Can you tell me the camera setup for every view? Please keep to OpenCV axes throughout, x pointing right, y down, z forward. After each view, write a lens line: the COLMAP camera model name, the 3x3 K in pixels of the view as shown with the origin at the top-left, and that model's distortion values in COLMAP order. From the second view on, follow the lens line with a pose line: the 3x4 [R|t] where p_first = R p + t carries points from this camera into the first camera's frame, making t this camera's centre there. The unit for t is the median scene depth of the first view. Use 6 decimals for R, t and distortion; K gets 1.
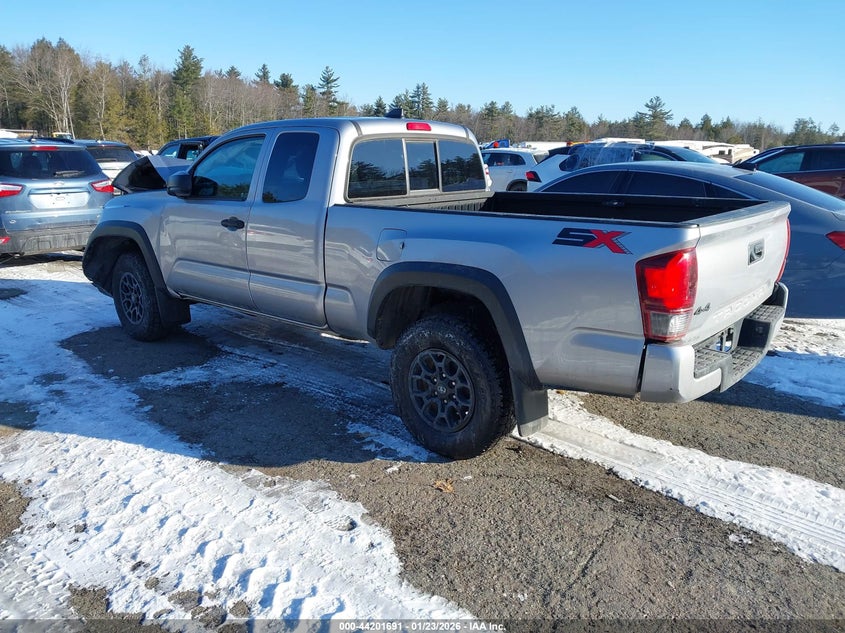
lens RADIAL K [[645.9, 0, 422.5], [0, 645.9, 316.5], [0, 0, 1]] dist [0.010813, 0.001150]
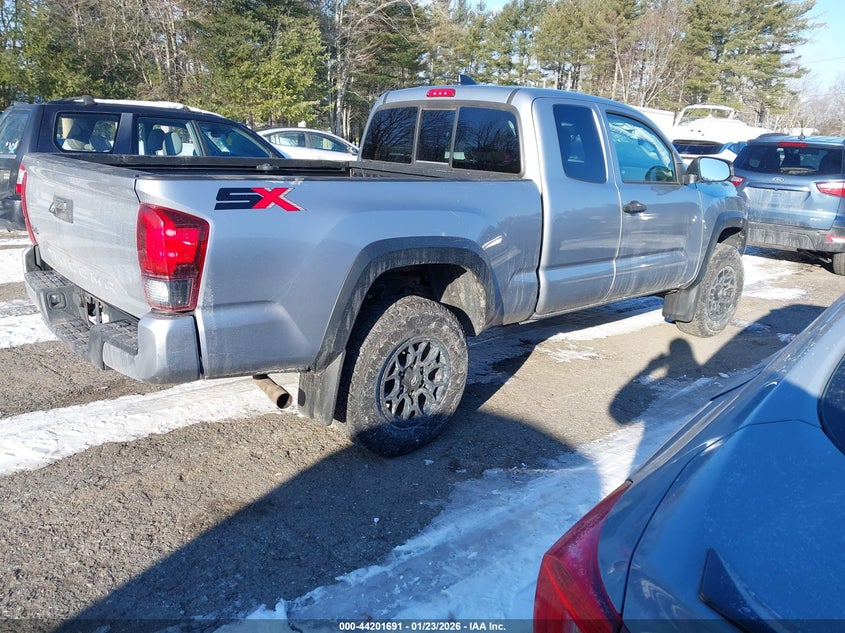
lens RADIAL K [[645.9, 0, 422.5], [0, 645.9, 316.5], [0, 0, 1]] dist [0.010813, 0.001150]
pose [[-0.103173, 0.257481, -0.960760, 0.984113], [-0.291282, 0.915747, 0.276698, -0.255229], [0.951057, 0.308399, -0.019481, 1.117316]]
